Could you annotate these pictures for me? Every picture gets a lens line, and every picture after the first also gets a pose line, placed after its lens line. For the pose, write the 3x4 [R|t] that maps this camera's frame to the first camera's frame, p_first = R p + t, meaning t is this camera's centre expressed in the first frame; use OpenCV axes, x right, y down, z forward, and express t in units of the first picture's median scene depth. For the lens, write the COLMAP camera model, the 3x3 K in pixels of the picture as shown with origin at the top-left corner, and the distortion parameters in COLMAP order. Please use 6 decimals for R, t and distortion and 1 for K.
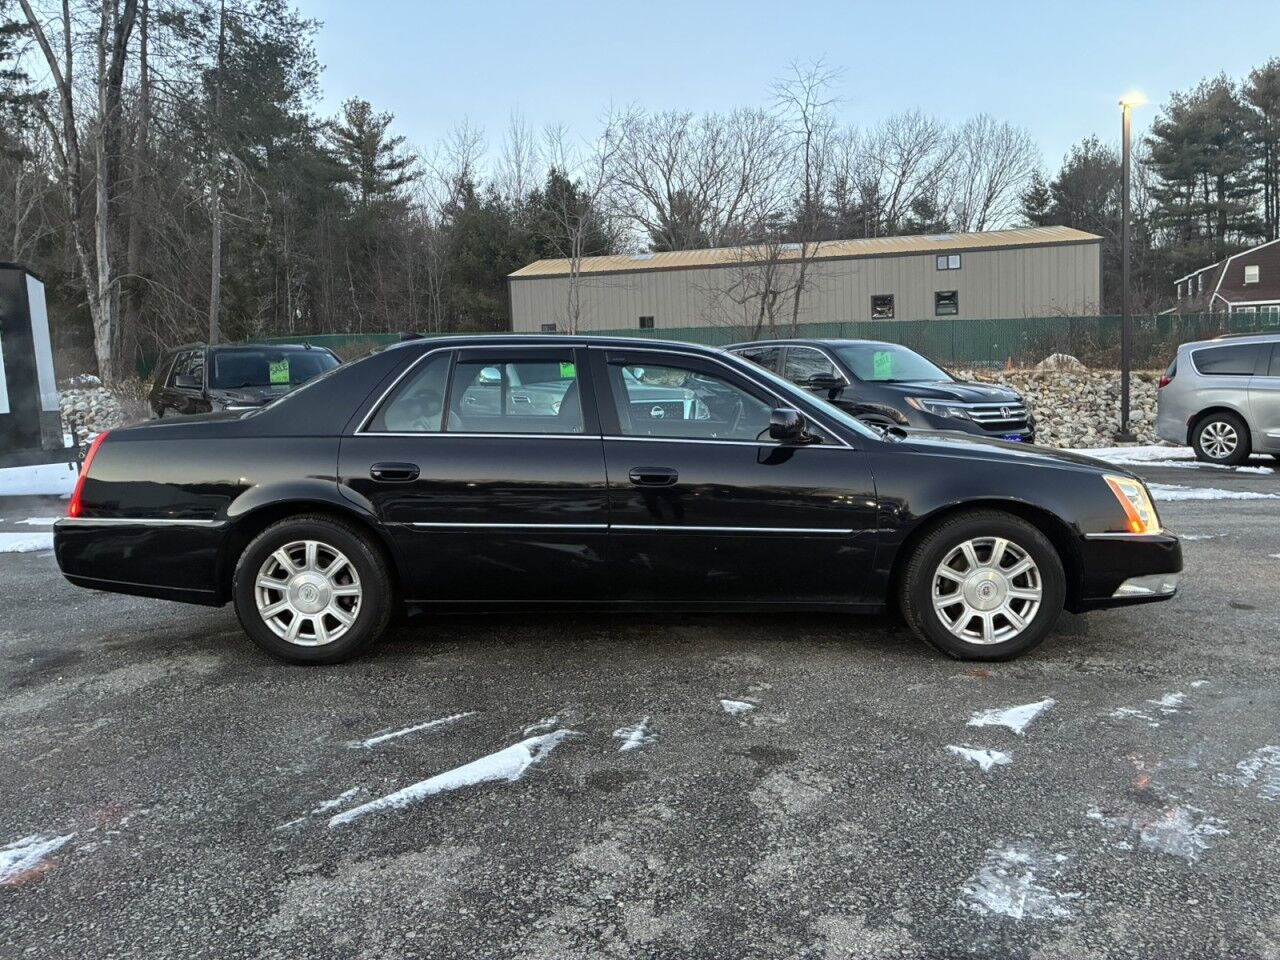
lens RADIAL K [[953.3, 0, 642.8], [0, 953.3, 475.1], [0, 0, 1]] dist [0.062363, -0.077199]
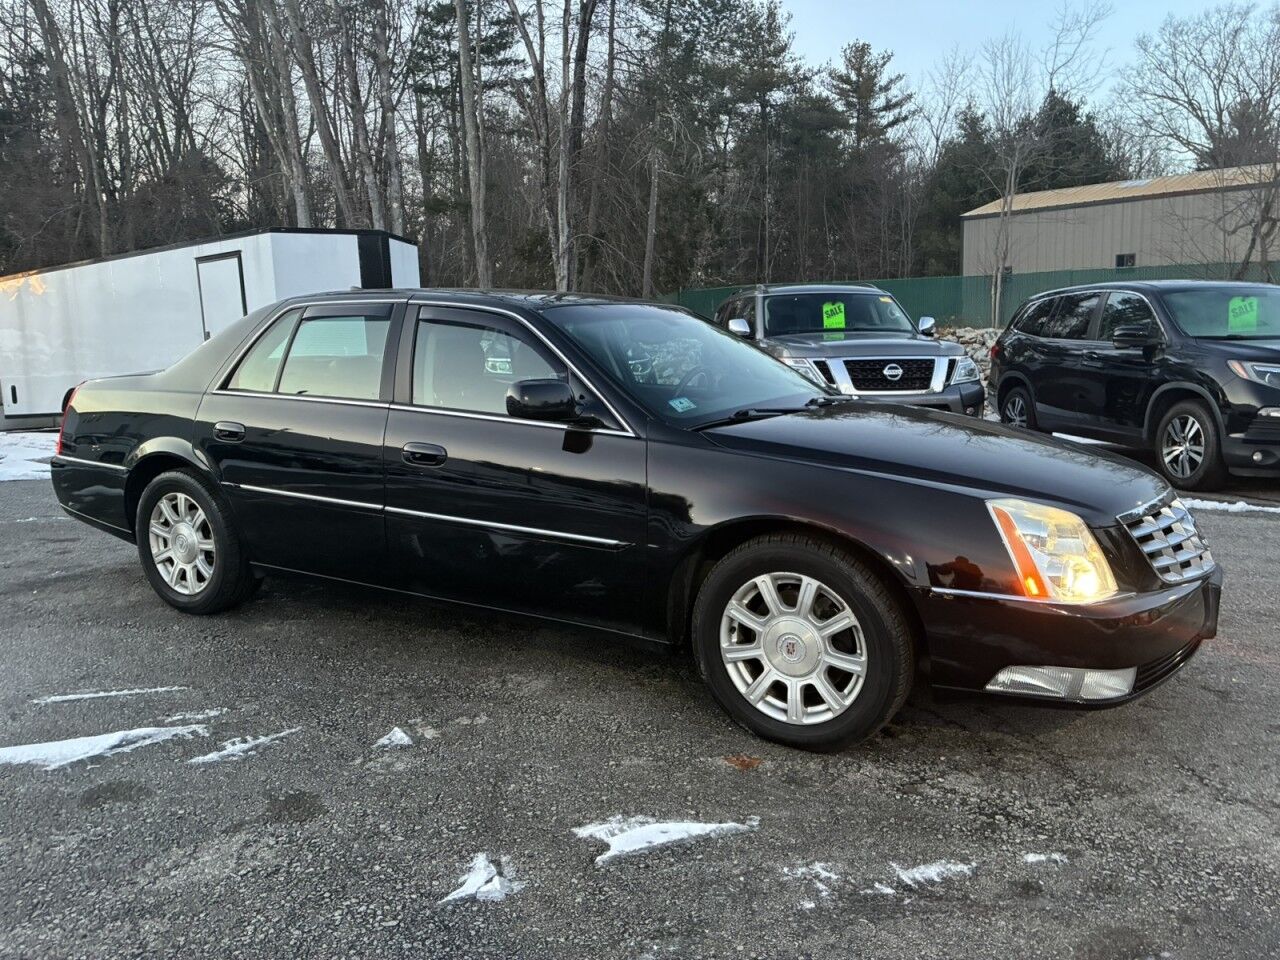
lens RADIAL K [[953.3, 0, 641.1], [0, 953.3, 476.7], [0, 0, 1]] dist [0.062363, -0.077199]
pose [[0.873839, 0.080016, -0.479586, 0.055591], [-0.053455, 0.996197, 0.068811, -0.004516], [0.483268, -0.034494, 0.874792, 0.031706]]
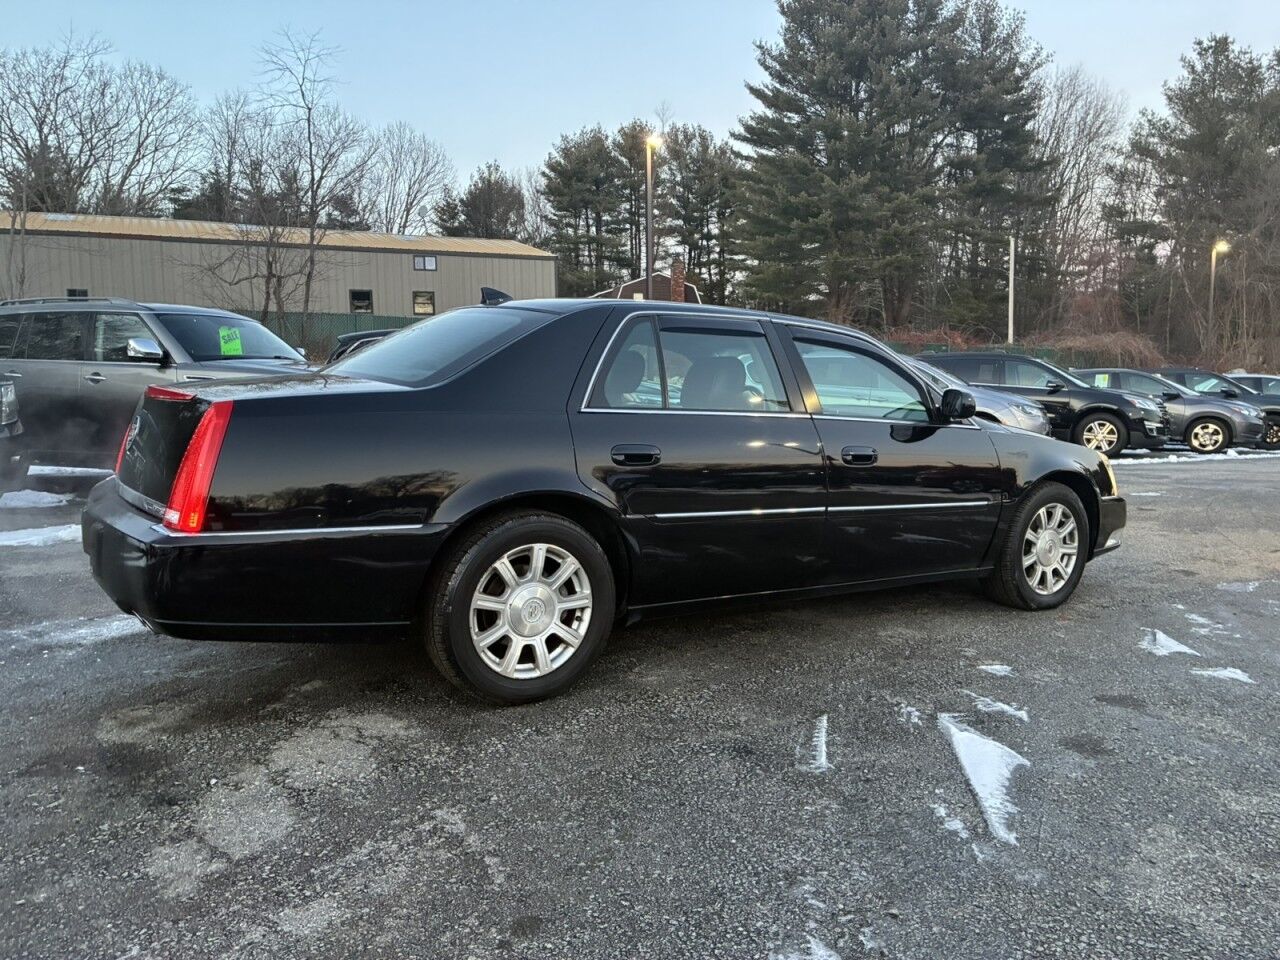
lens RADIAL K [[953.3, 0, 643.7], [0, 953.3, 482.2], [0, 0, 1]] dist [0.062363, -0.077199]
pose [[0.826279, -0.028372, 0.562546, -0.067925], [0.024105, 0.999597, 0.015008, 0.000743], [-0.562745, 0.001159, 0.826630, 0.028628]]
